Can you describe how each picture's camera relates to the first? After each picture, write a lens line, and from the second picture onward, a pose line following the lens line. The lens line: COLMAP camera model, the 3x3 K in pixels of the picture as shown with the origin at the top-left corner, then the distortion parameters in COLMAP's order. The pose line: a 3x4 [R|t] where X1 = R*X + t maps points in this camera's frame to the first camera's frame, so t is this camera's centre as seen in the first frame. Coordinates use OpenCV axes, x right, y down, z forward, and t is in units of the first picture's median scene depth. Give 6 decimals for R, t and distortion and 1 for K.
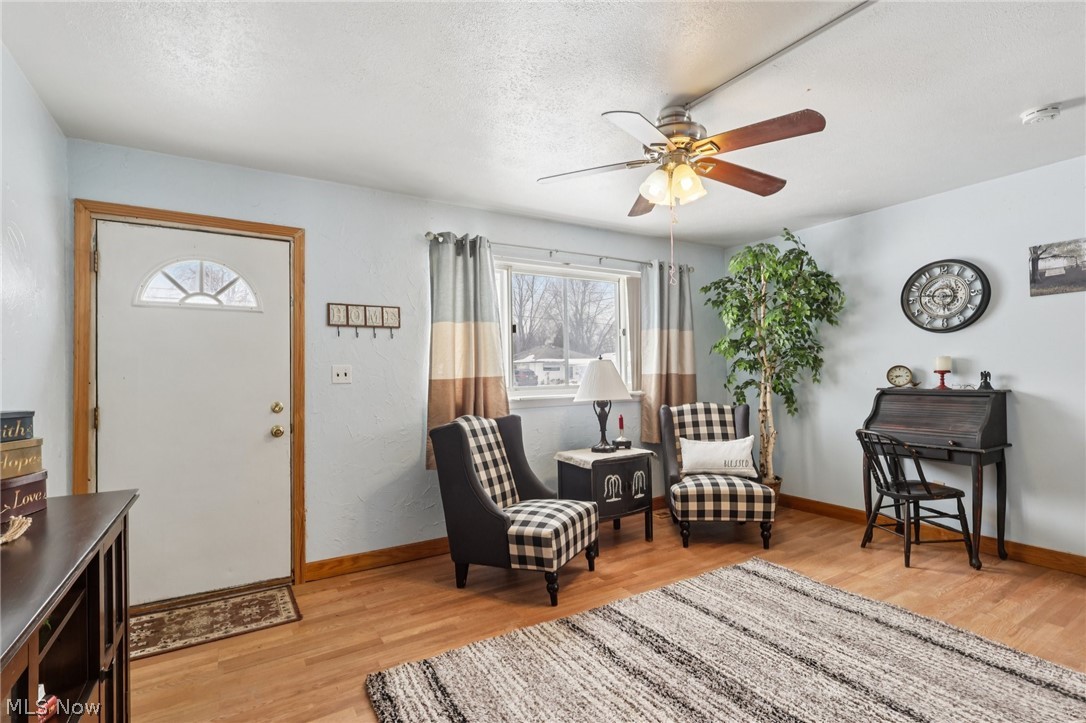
lens RADIAL K [[507.2, 0, 535.7], [0, 507.2, 370.4], [0, 0, 1]] dist [-0.002890, 0.000704]
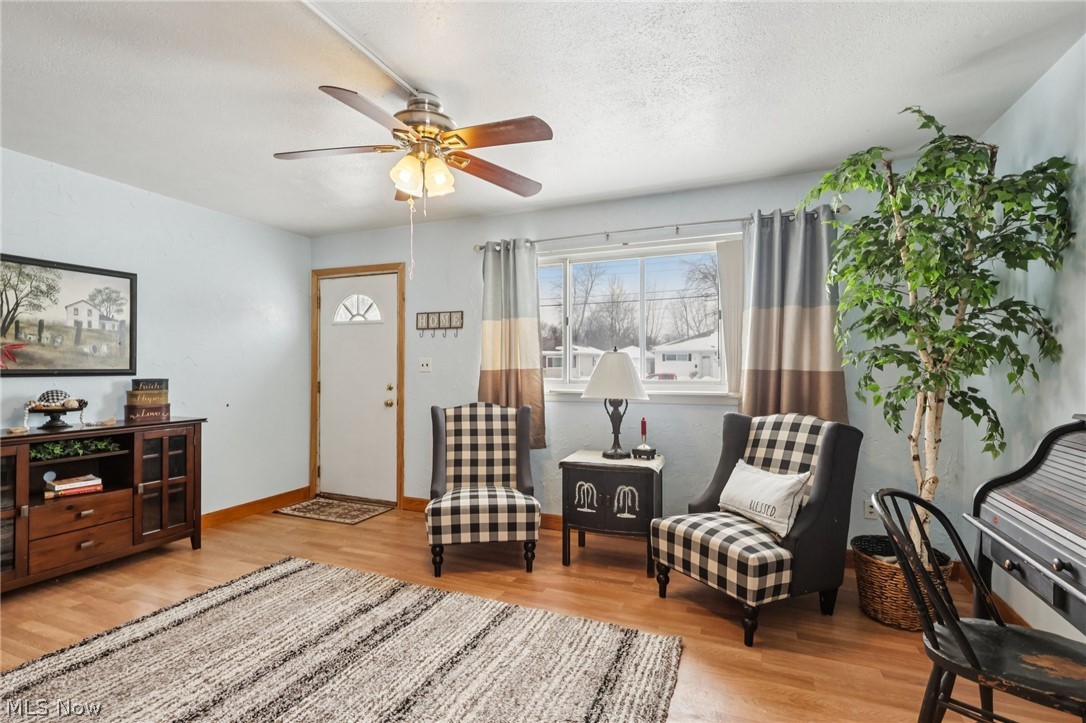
lens RADIAL K [[507.2, 0, 539.6], [0, 507.2, 368.0], [0, 0, 1]] dist [-0.002890, 0.000704]
pose [[0.591396, 0.019061, -0.806156, 0.926754], [-0.003073, 0.999767, 0.021384, -0.014492], [0.806375, -0.010169, 0.591317, 0.466255]]
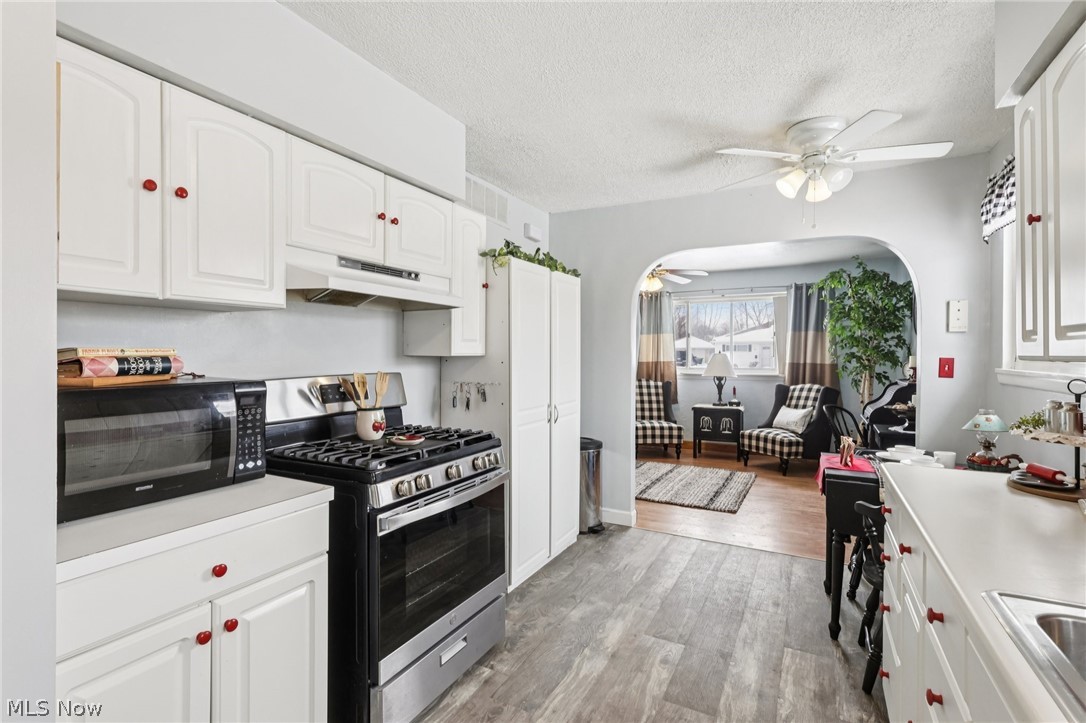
lens RADIAL K [[520.3, 0, 537.6], [0, 520.3, 358.4], [0, 0, 1]] dist [-0.000042, 0.003811]
pose [[0.511030, 0.025602, -0.859182, 1.647880], [-0.007354, 0.999650, 0.025414, -0.054259], [0.859532, -0.006669, 0.511039, -0.548892]]
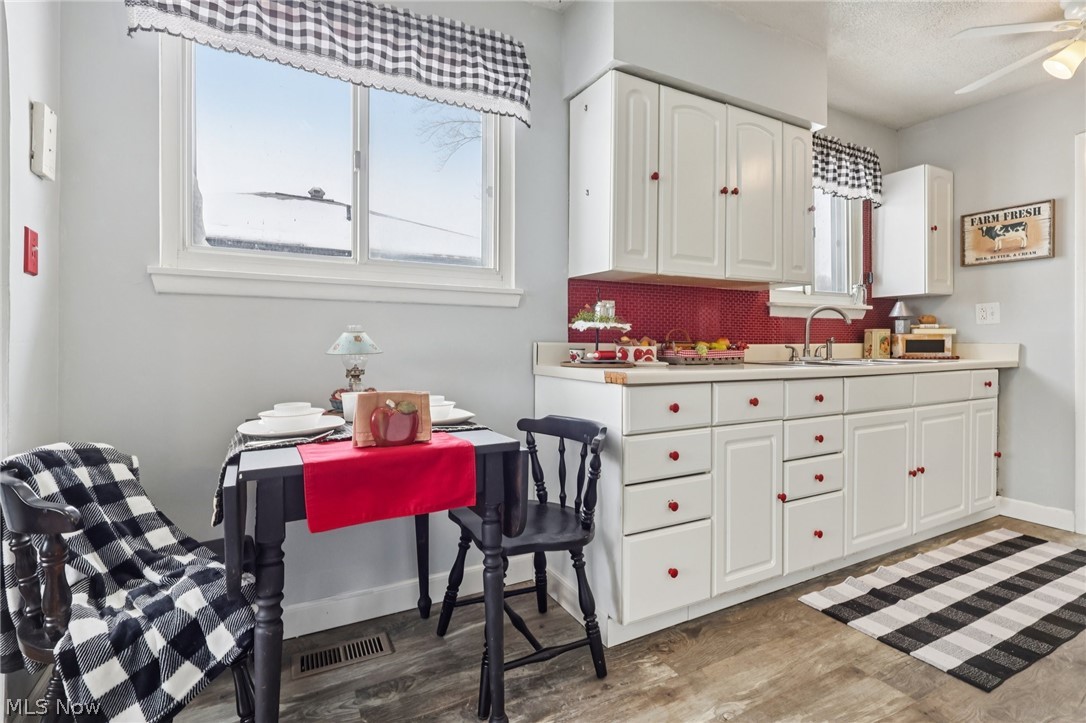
lens RADIAL K [[507.2, 0, 541.5], [0, 507.2, 347.6], [0, 0, 1]] dist [-0.002890, 0.000704]
pose [[0.055973, 0.014023, 0.998334, 0.802853], [-0.007082, 0.999882, -0.013648, 0.065725], [-0.998407, -0.006307, 0.056066, 0.174492]]
